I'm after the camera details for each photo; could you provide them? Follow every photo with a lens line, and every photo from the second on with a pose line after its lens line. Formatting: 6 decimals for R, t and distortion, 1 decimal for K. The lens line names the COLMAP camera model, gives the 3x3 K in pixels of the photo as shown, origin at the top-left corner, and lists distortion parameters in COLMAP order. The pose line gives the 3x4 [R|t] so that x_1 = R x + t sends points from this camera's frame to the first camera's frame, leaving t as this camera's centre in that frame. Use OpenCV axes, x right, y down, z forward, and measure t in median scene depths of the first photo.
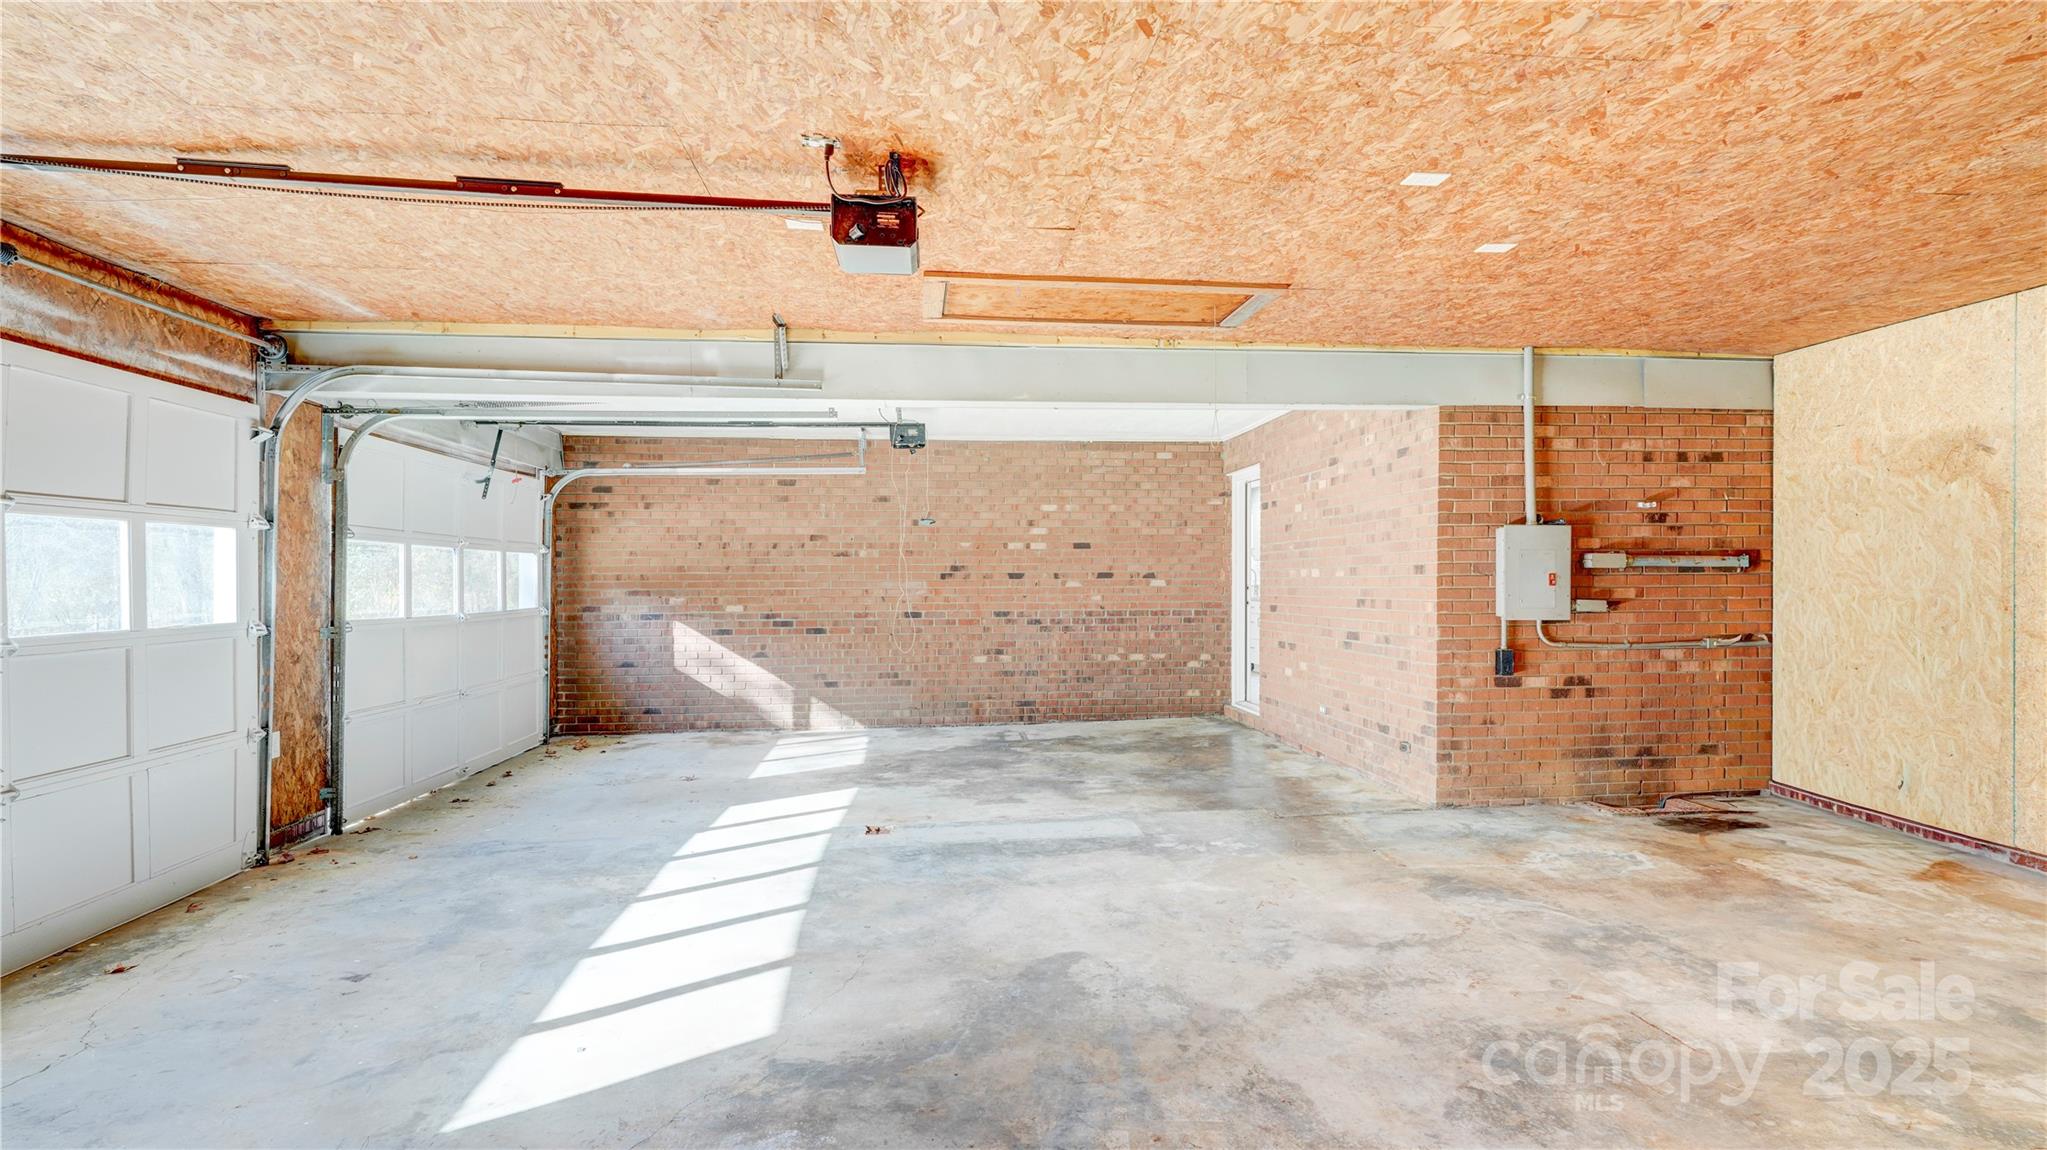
lens RADIAL K [[931.2, 0, 1025.6], [0, 931.2, 578.0], [0, 0, 1]] dist [0.015994, 0.000346]
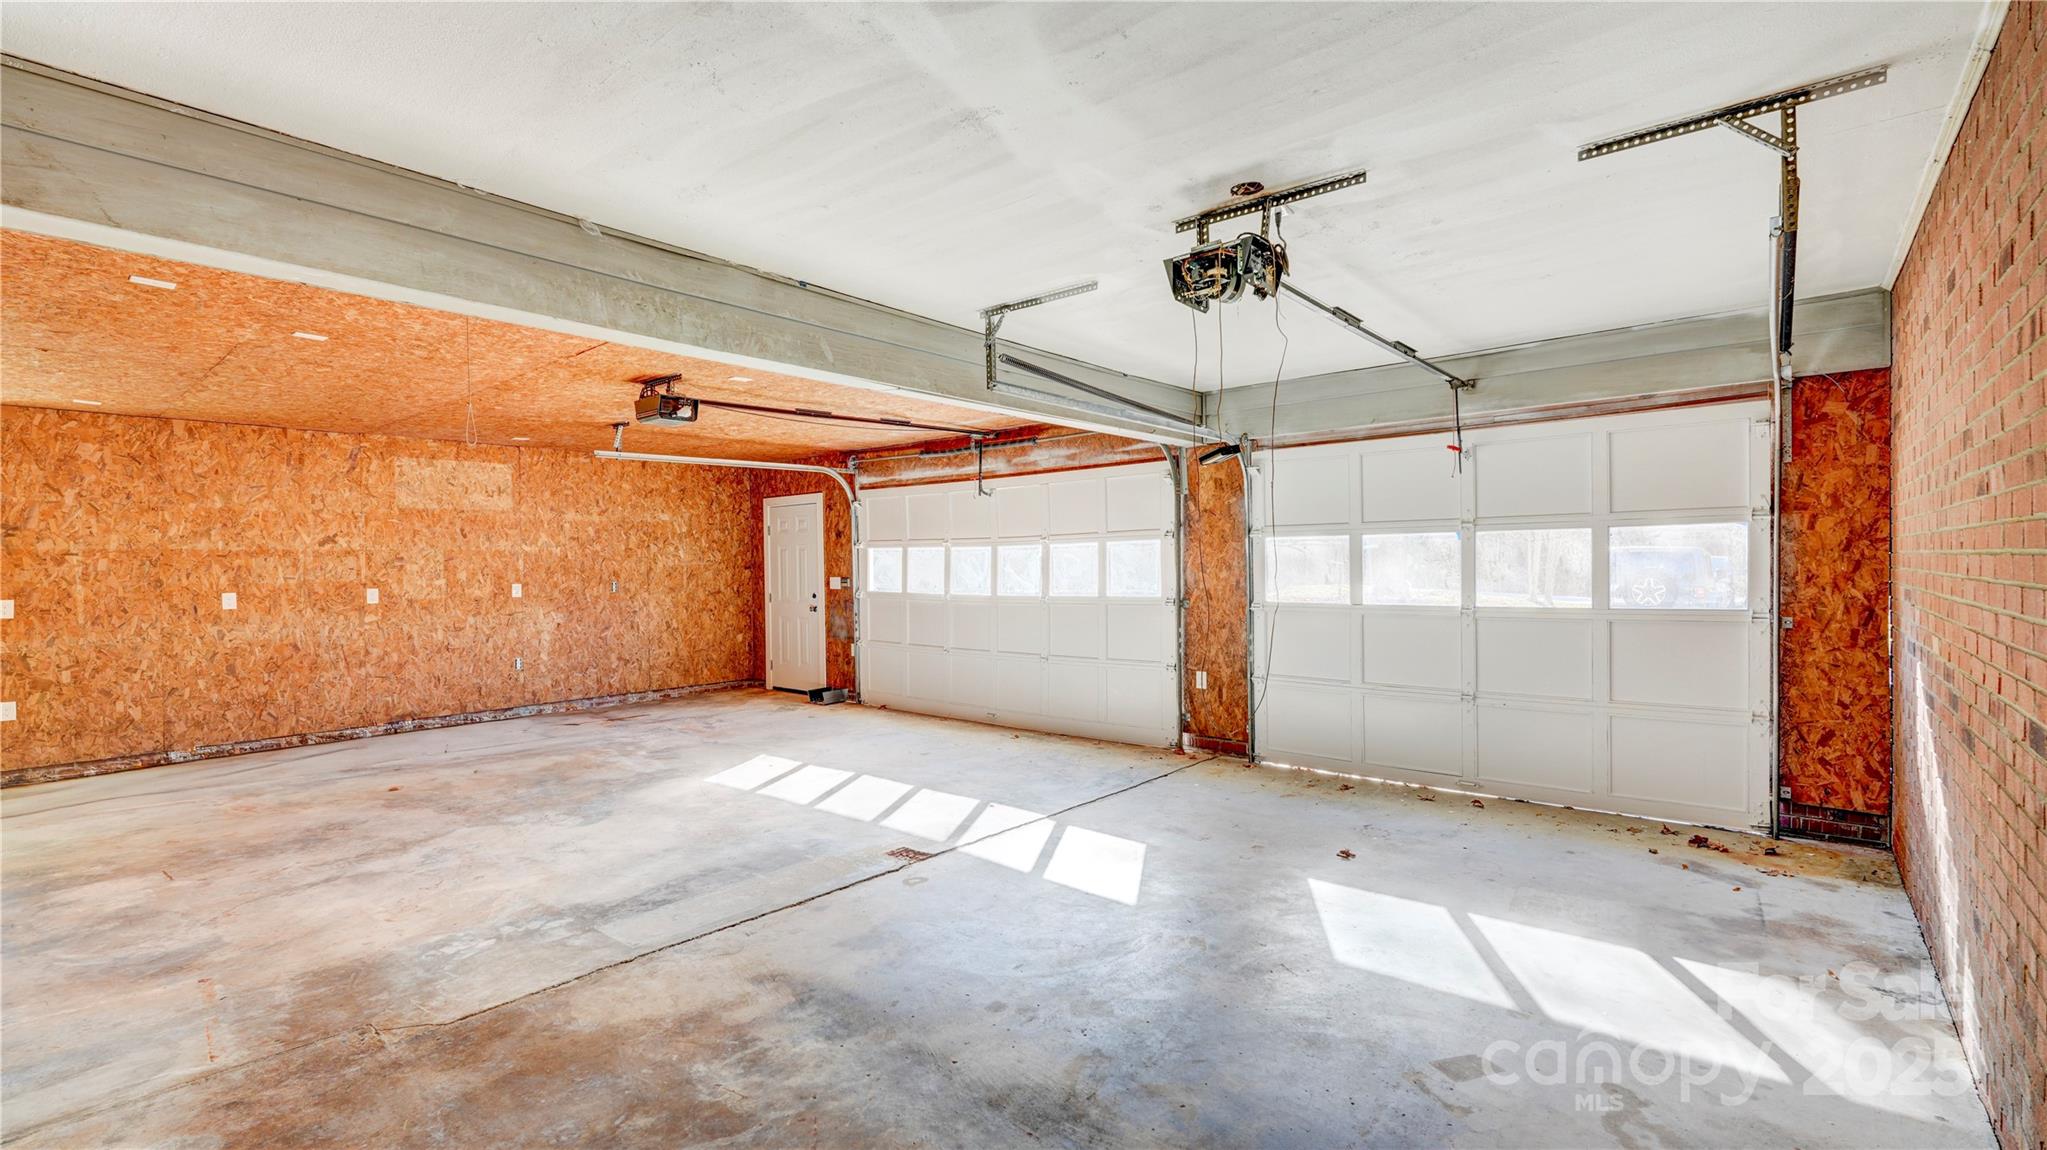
lens RADIAL K [[892.0, 0, 1023.9], [0, 892.0, 573.6], [0, 0, 1]] dist [0.003865, 0.000493]
pose [[-0.727333, 0.023502, -0.685882, 0.442781], [0.021094, 0.999707, 0.011887, -0.018519], [0.685960, -0.005822, -0.727616, 2.143226]]
